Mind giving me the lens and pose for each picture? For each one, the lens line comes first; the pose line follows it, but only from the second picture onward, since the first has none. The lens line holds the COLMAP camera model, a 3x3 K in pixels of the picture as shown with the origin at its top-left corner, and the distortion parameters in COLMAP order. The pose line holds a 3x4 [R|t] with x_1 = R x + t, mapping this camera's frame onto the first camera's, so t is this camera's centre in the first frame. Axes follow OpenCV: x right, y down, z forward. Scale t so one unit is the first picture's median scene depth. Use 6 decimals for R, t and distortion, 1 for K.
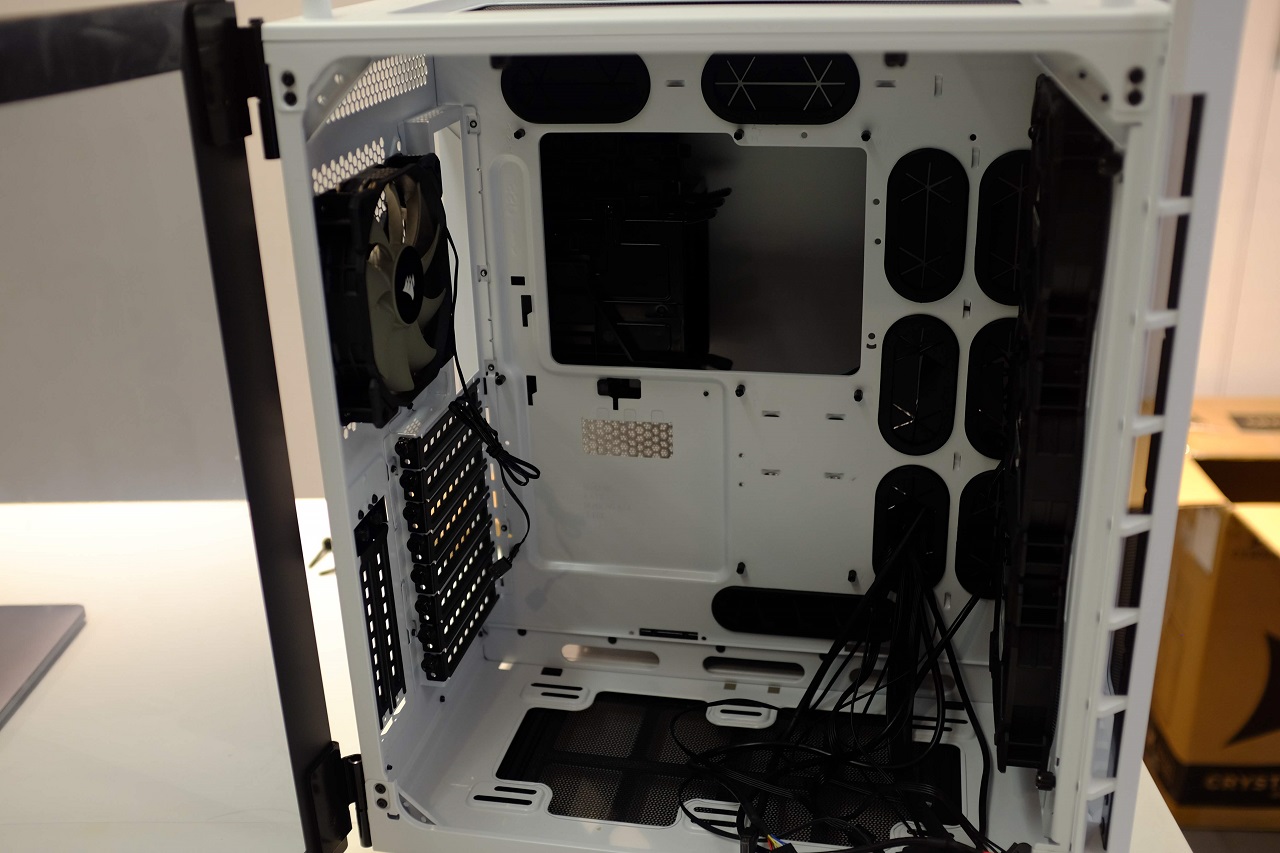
lens RADIAL K [[1349.2, 0, 639.5], [0, 1349.2, 428.5], [0, 0, 1]] dist [-0.058323, 0.000000]
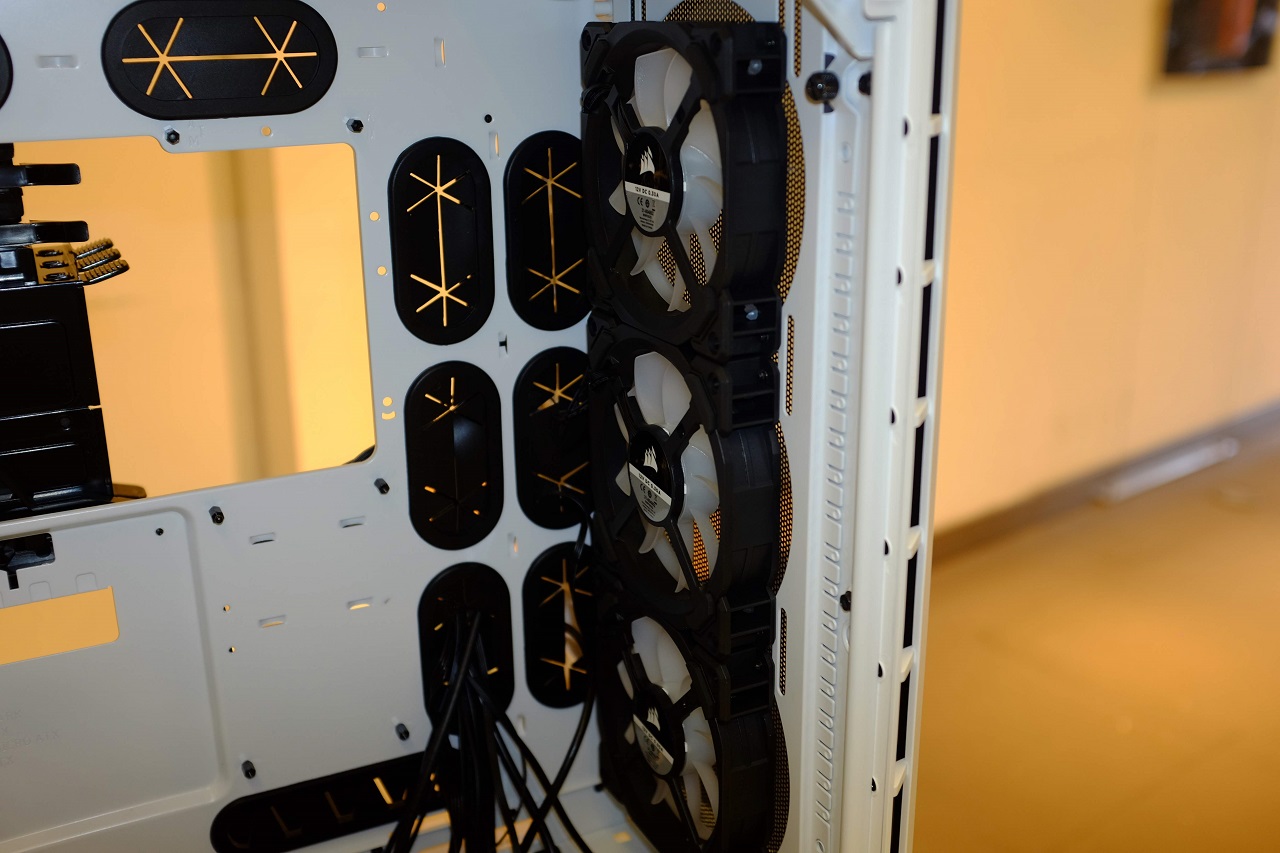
lens RADIAL K [[1349.2, 0, 641.1], [0, 1349.2, 427.8], [0, 0, 1]] dist [-0.058323, 0.000000]
pose [[0.780926, -0.171637, 0.600579, -0.159238], [0.225034, 0.974248, -0.014183, -0.012823], [-0.582679, 0.146226, 0.799439, 0.327754]]
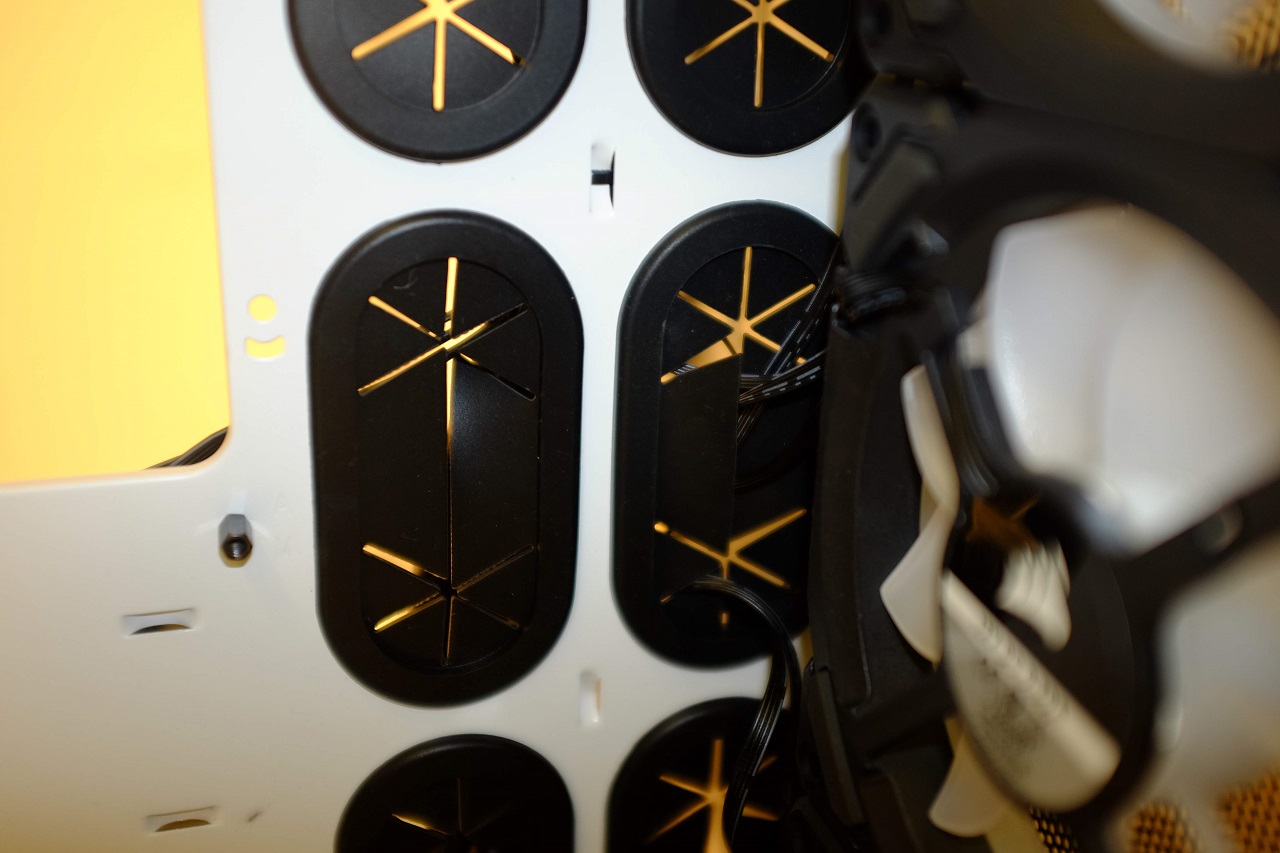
lens RADIAL K [[1222.2, 0, 628.7], [0, 1222.2, 428.4], [0, 0, 1]] dist [-0.000030, 0.000000]
pose [[0.879501, -0.120257, 0.460453, 0.121570], [0.127796, 0.991689, 0.014899, -0.039117], [-0.458417, 0.045740, 0.887559, 0.742936]]
